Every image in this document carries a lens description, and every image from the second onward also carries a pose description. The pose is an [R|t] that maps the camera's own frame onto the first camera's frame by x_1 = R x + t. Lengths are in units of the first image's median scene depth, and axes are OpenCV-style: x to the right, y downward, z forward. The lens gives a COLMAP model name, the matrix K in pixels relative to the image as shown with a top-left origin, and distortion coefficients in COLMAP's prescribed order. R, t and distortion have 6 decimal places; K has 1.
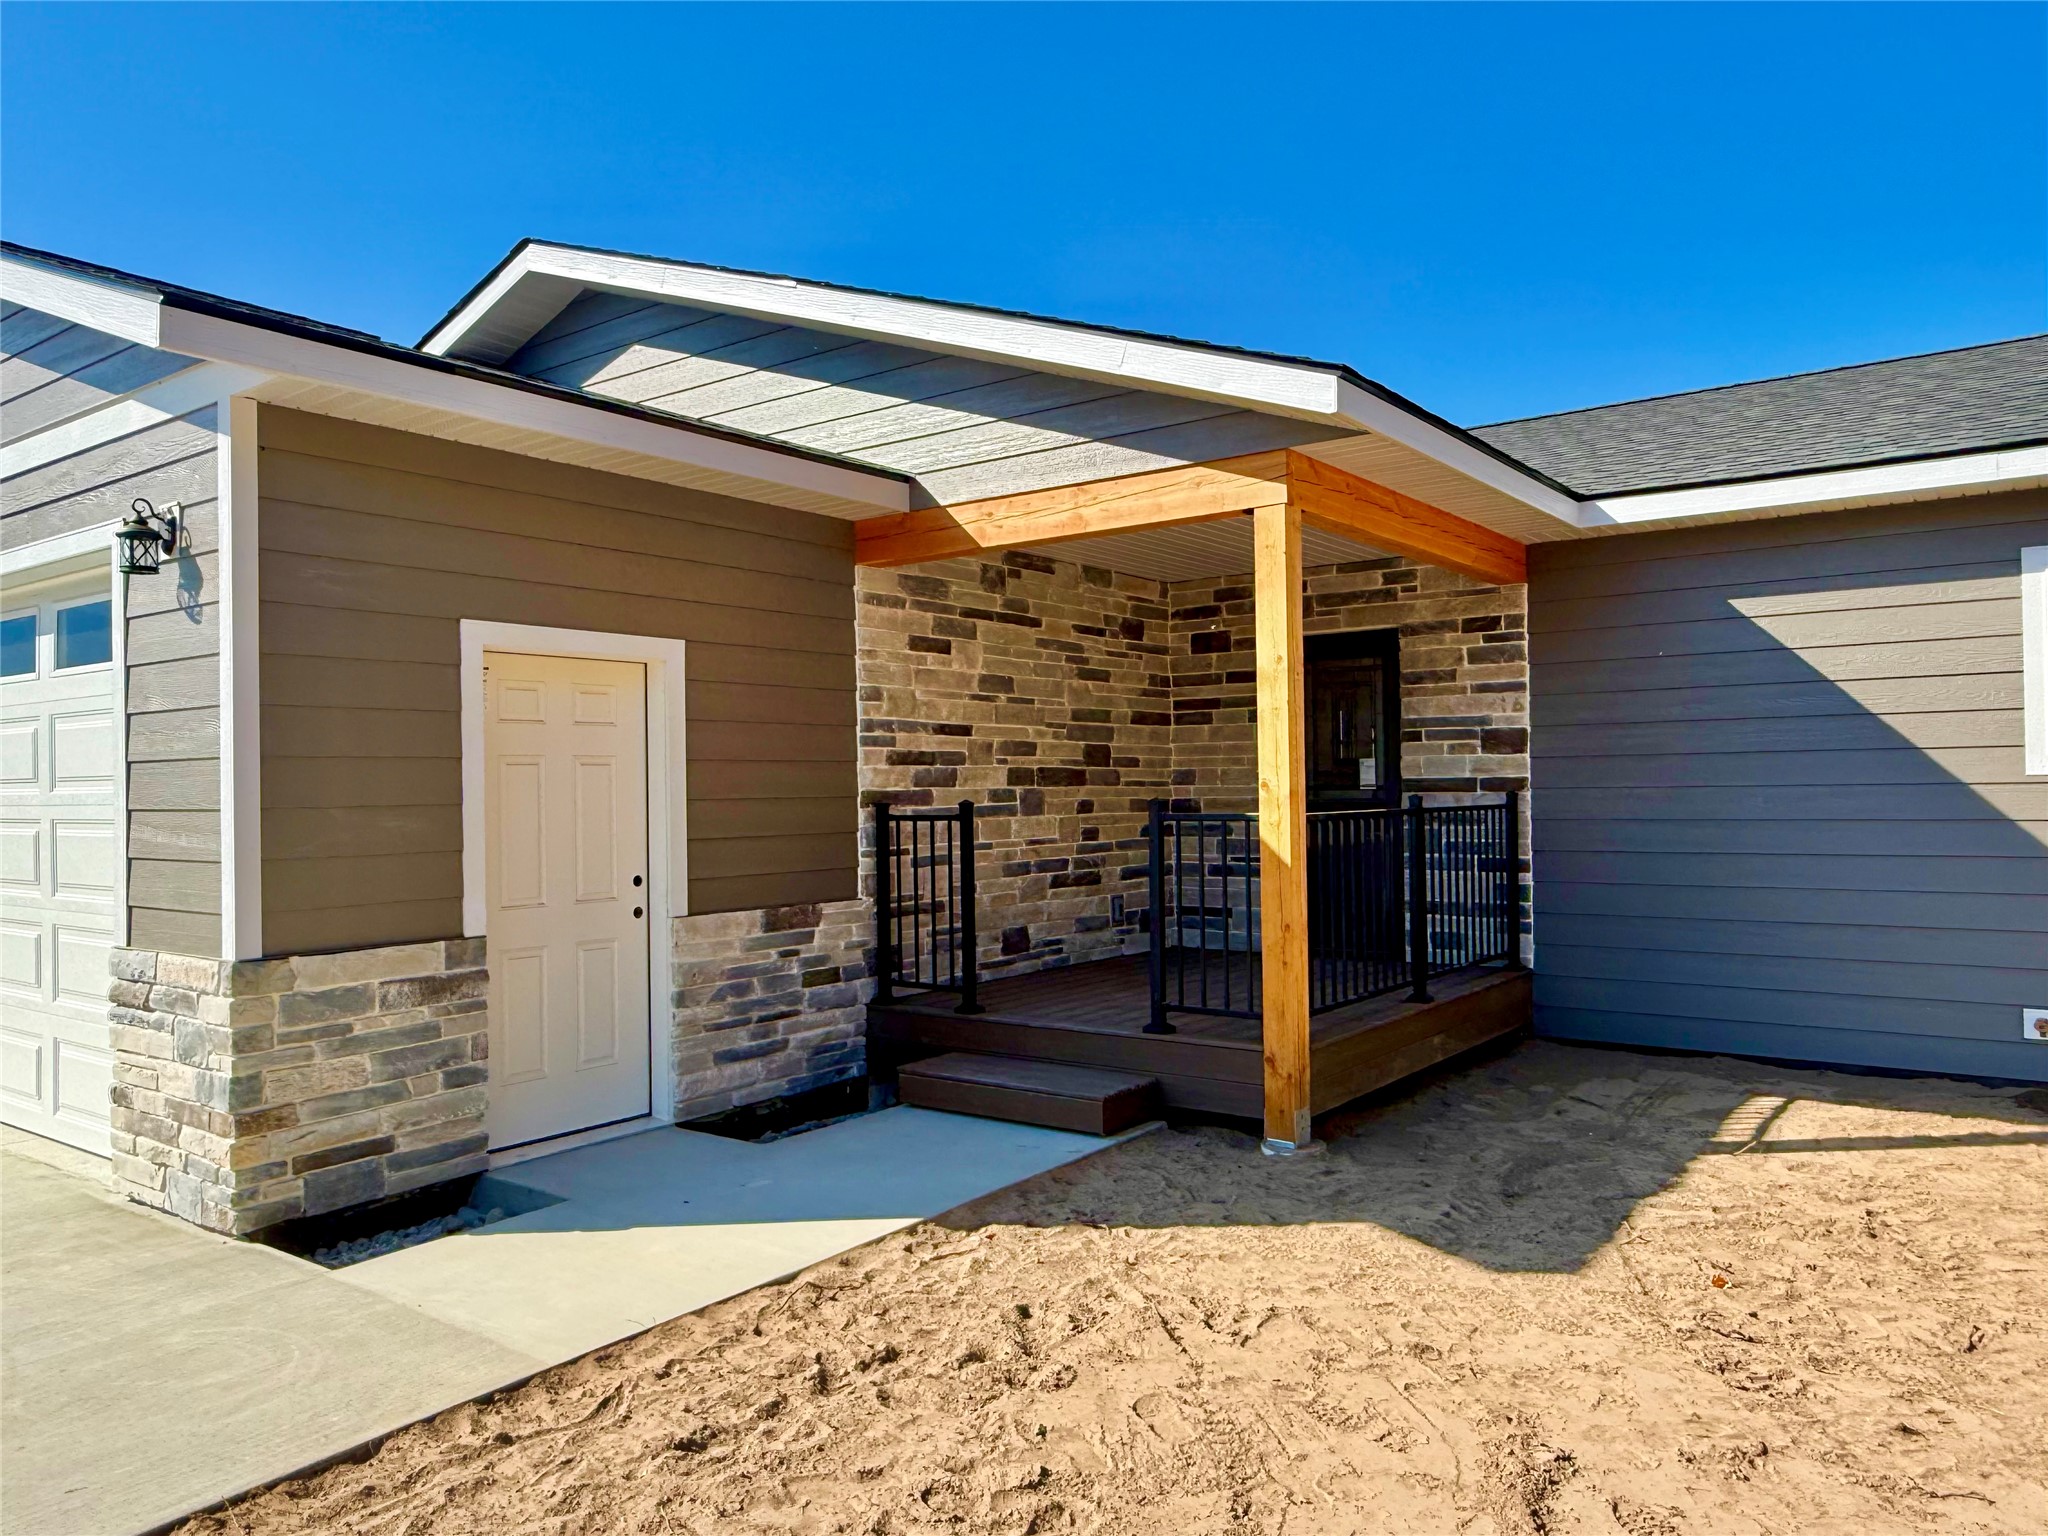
lens RADIAL K [[1431.6, 0, 1022.6], [0, 1431.6, 776.2], [0, 0, 1]] dist [-0.002138, 0.000077]
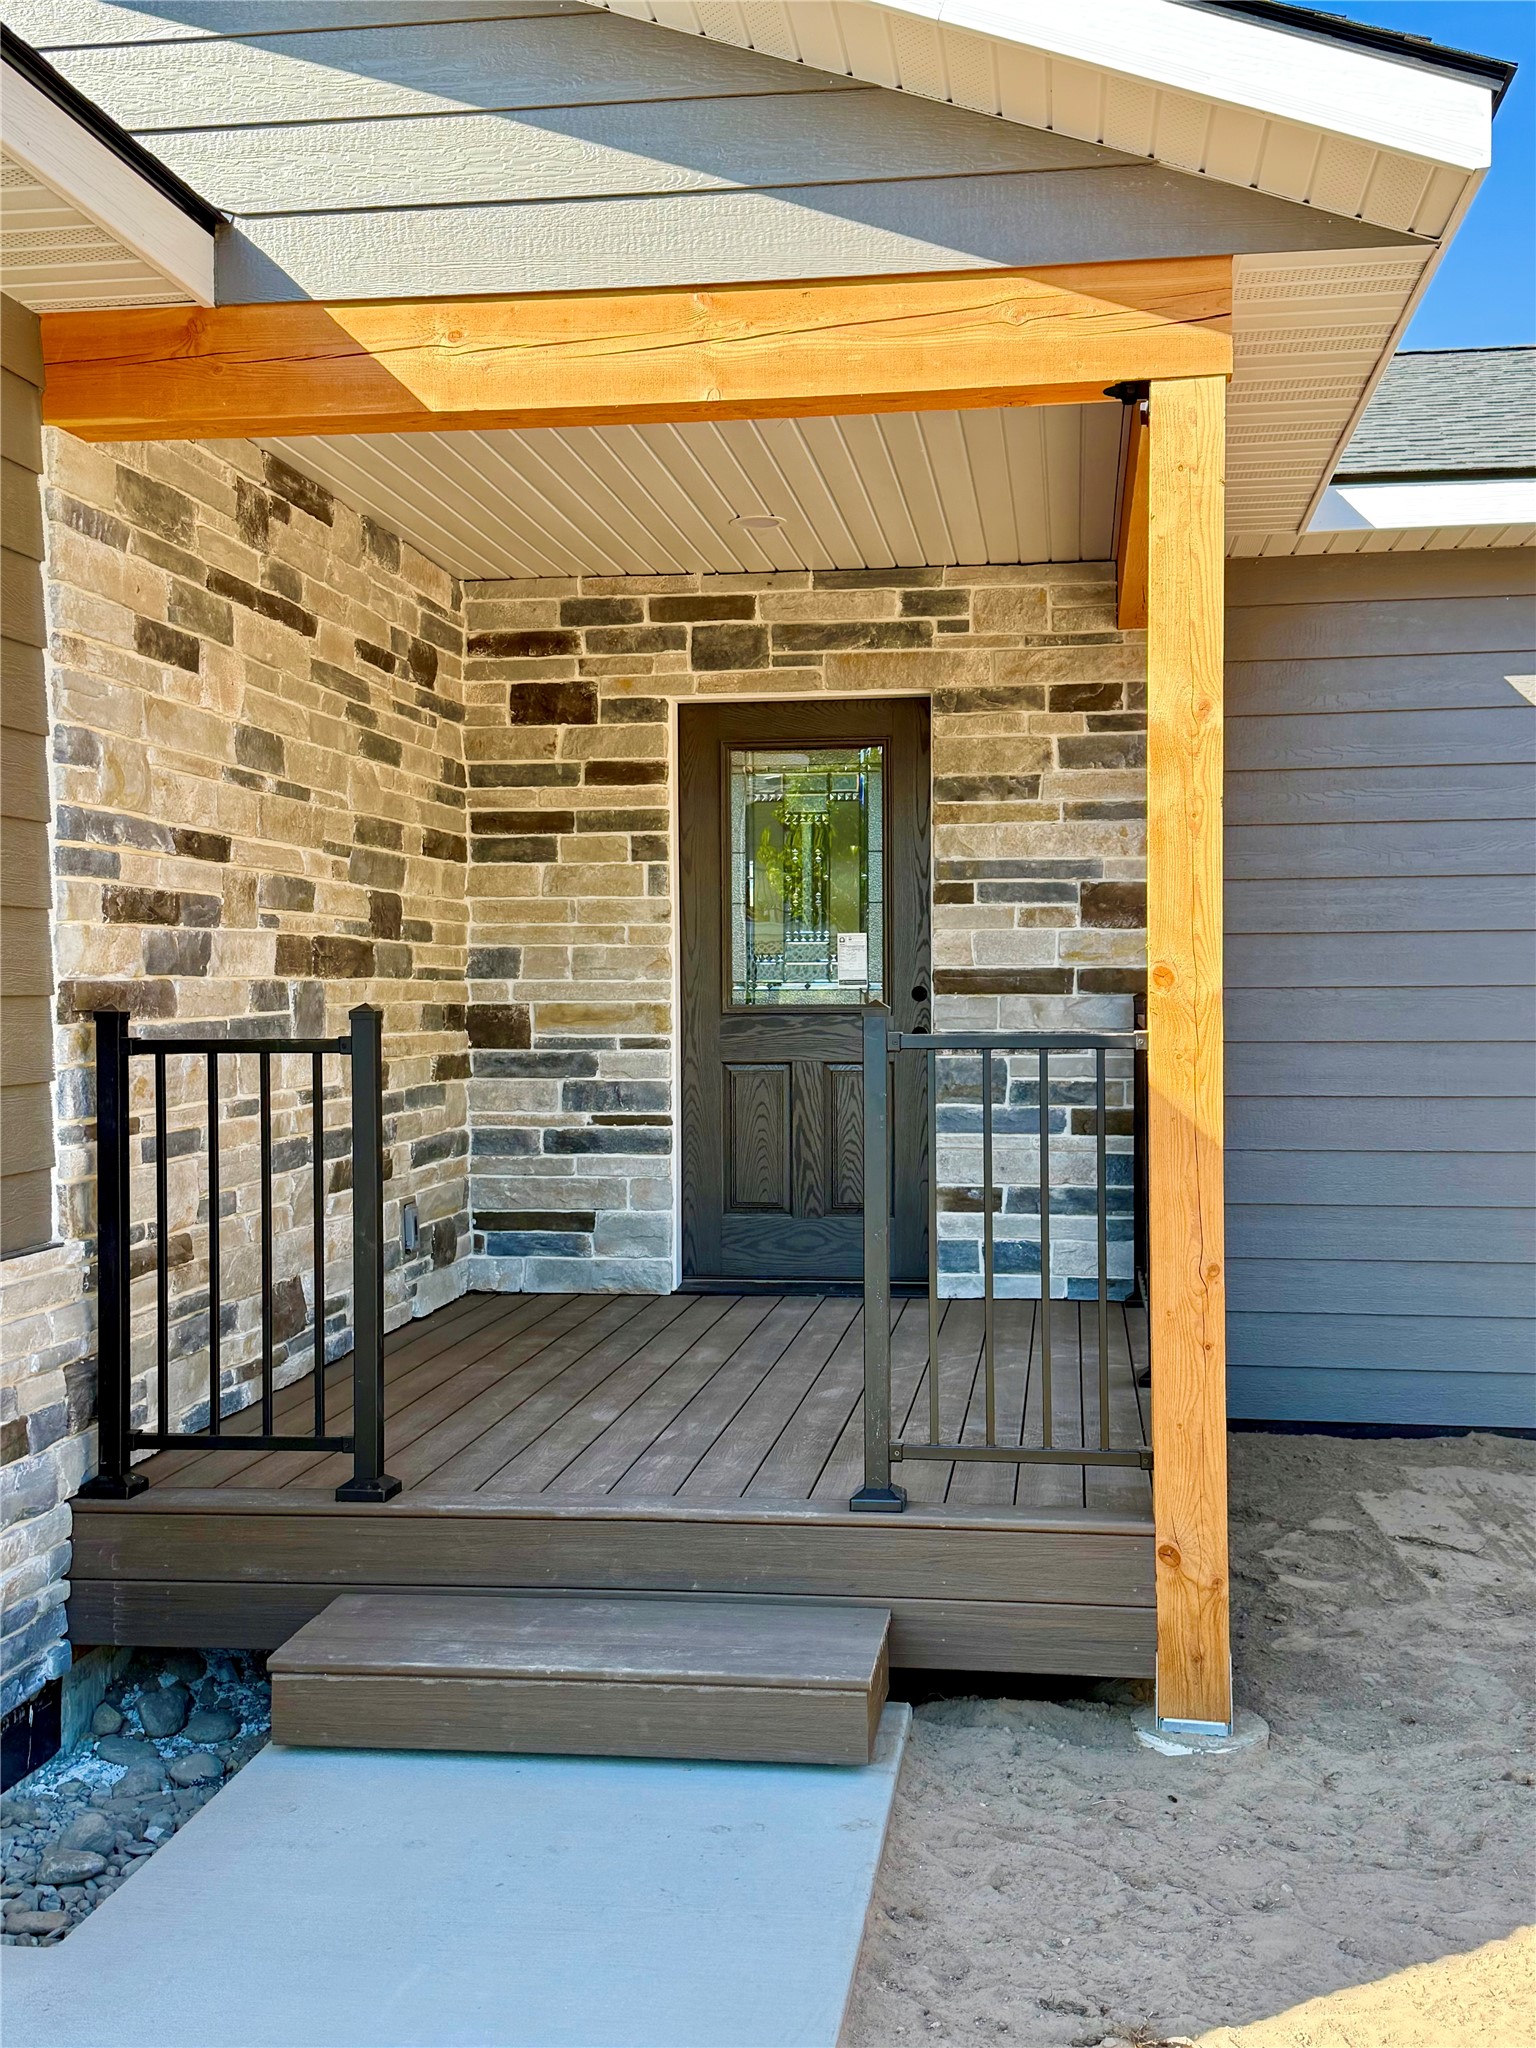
lens RADIAL K [[2184.9, 0, 768.0], [0, 2184.9, 1024.0], [0, 0, 1]] dist [0.190232, -0.433849]
pose [[0.873696, -0.001203, 0.486471, -0.215656], [-0.010175, 0.999733, 0.020746, 0.006253], [-0.486366, -0.023075, 0.873450, 0.304031]]
